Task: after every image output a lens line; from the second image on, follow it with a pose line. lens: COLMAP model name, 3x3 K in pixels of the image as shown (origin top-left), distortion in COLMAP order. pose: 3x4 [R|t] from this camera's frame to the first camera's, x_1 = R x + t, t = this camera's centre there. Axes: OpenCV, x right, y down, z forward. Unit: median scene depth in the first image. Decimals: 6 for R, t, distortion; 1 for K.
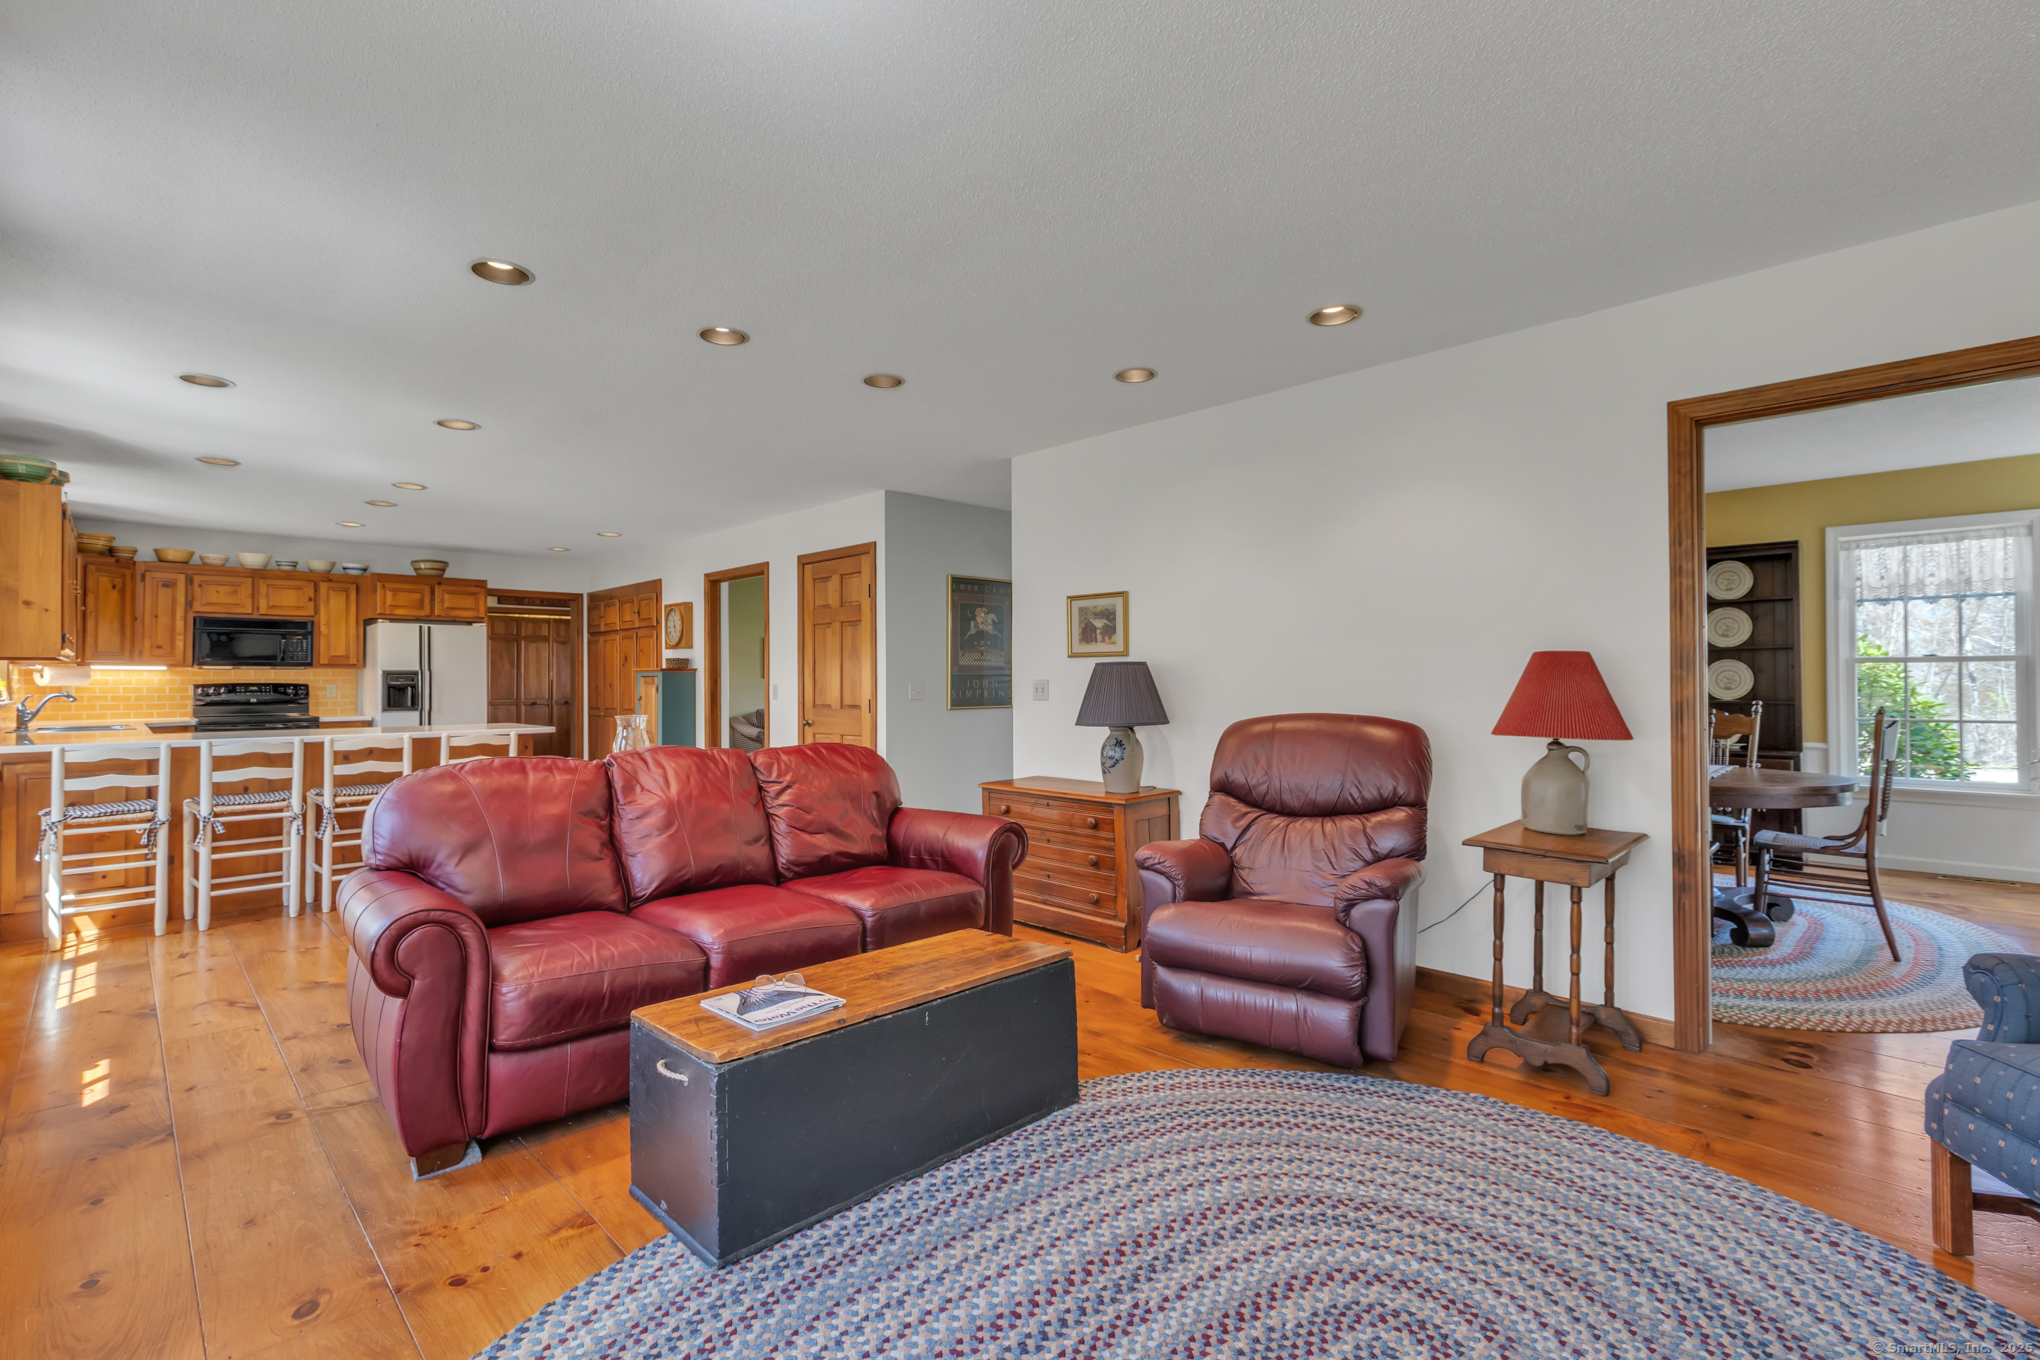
lens RADIAL K [[920.5, 0, 1020.2], [0, 920.5, 677.1], [0, 0, 1]] dist [-0.000753, -0.000139]
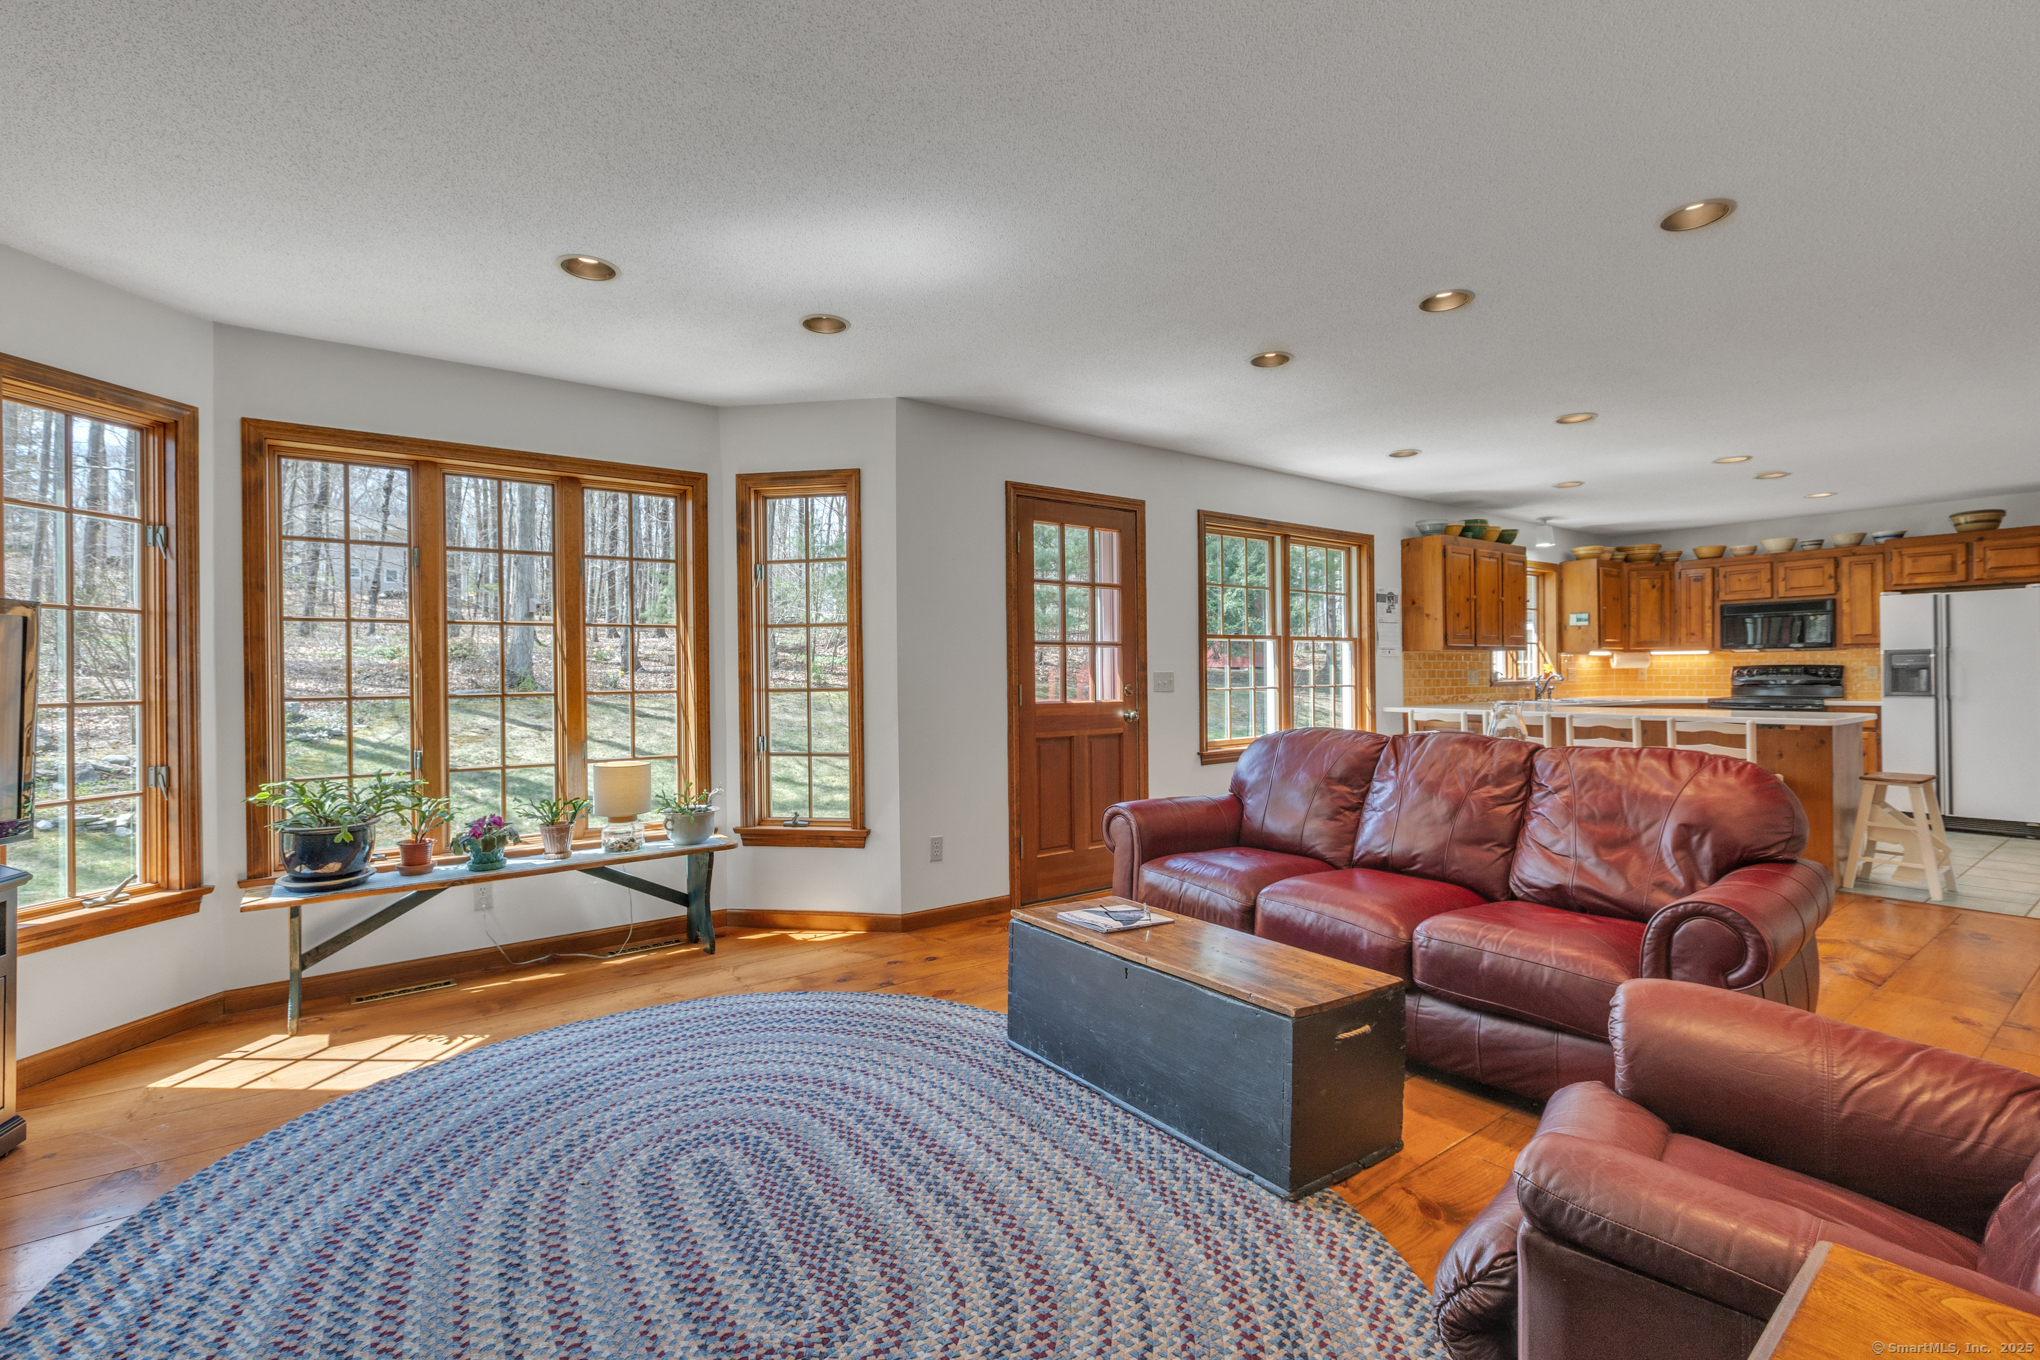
lens RADIAL K [[920.5, 0, 1021.7], [0, 920.5, 674.3], [0, 0, 1]] dist [-0.000753, -0.000139]
pose [[-0.141206, 0.005282, -0.989966, 0.316269], [0.014792, 0.999885, 0.003225, 0.001253], [0.989870, -0.014188, -0.141268, 0.323262]]
